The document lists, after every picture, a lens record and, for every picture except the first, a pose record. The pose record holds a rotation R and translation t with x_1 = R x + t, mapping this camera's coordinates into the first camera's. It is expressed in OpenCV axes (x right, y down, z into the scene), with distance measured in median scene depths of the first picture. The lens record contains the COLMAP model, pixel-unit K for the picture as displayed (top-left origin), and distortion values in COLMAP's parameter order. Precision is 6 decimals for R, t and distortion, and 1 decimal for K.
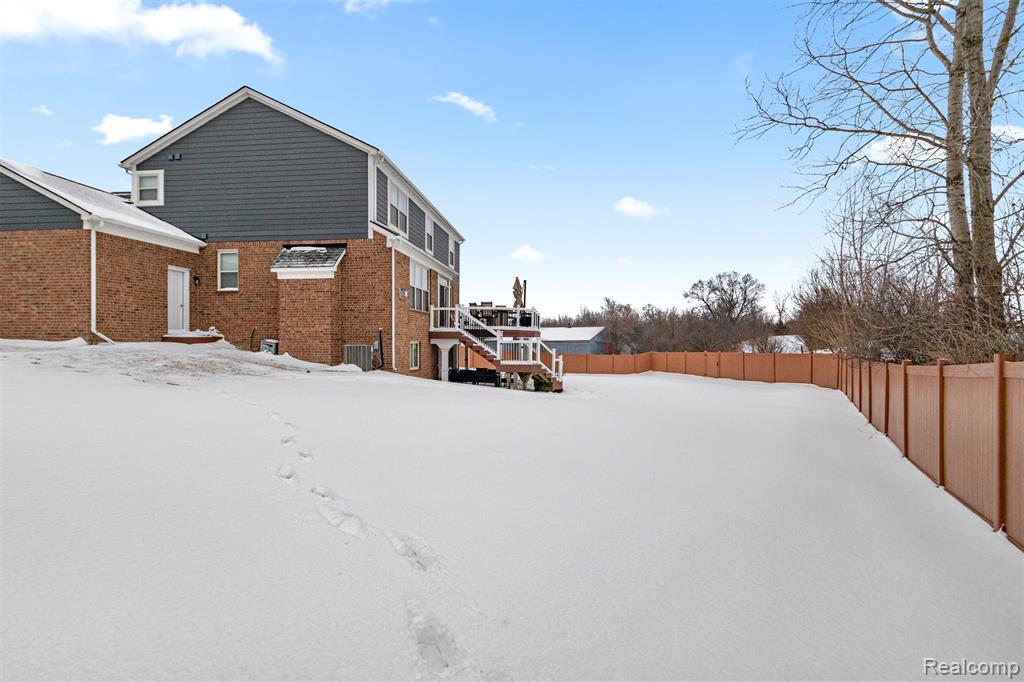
lens RADIAL K [[467.0, 0, 513.9], [0, 467.0, 346.9], [0, 0, 1]] dist [-0.013156, 0.000151]
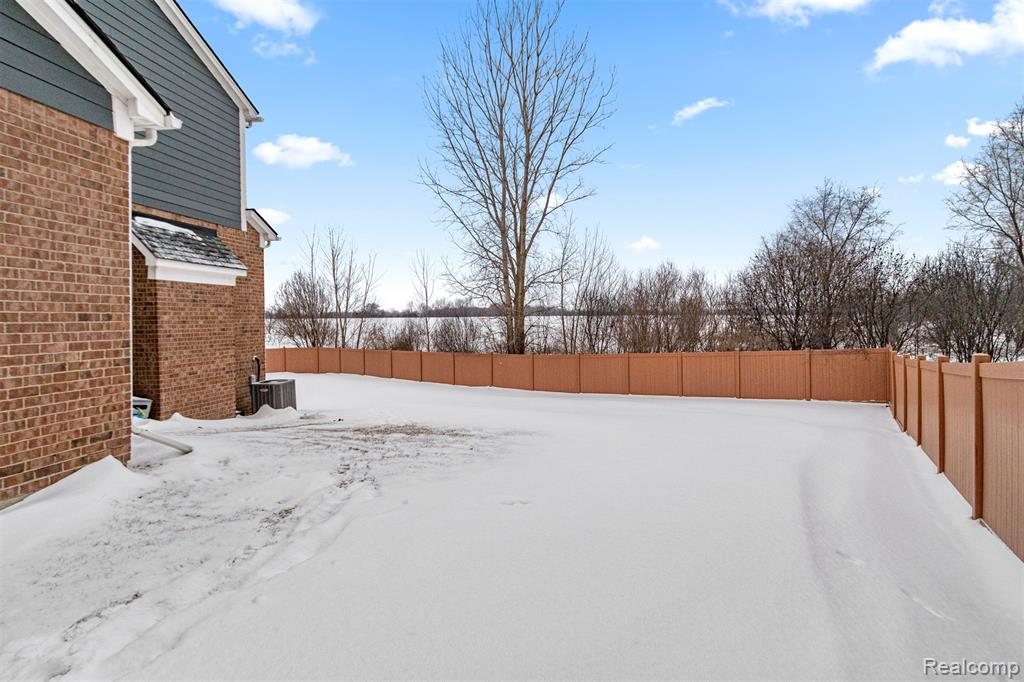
lens RADIAL K [[467.0, 0, 517.3], [0, 467.0, 340.7], [0, 0, 1]] dist [-0.013156, 0.000151]
pose [[0.065198, -0.045668, 0.996827, -1.014830], [0.017576, 0.998850, 0.044611, -0.092039], [-0.997718, 0.014611, 0.065926, 0.552786]]
